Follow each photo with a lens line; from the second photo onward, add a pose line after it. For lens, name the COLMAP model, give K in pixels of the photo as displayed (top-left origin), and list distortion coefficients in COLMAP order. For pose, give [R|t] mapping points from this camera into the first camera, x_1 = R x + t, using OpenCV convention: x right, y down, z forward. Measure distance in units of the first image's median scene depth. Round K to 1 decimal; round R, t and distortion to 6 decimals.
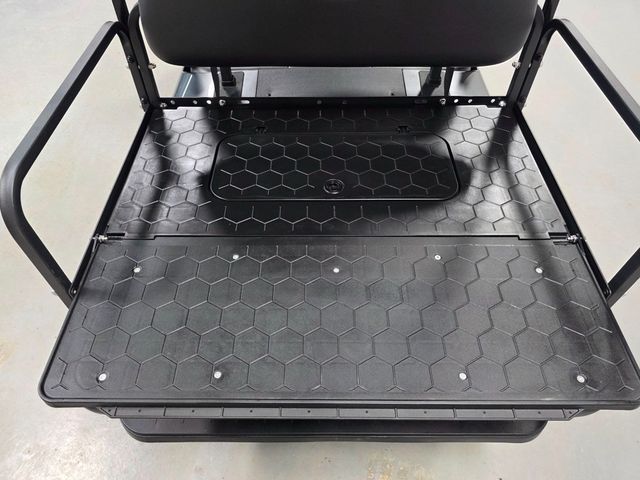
lens RADIAL K [[429.2, 0, 315.6], [0, 429.2, 239.2], [0, 0, 1]] dist [0.051717, -0.048358]
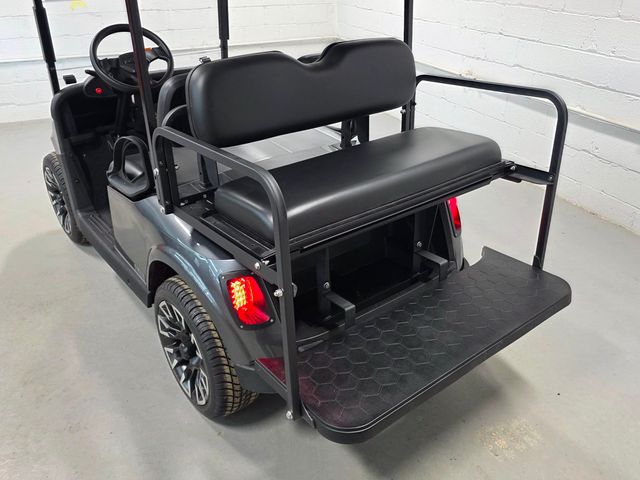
lens RADIAL K [[538.1, 0, 319.8], [0, 538.1, 236.2], [0, 0, 1]] dist [0.060997, -0.071148]
pose [[0.784524, -0.293704, 0.546131, -0.888599], [0.502223, 0.817539, -0.281785, 0.332514], [-0.363722, 0.495347, 0.788884, -0.162969]]
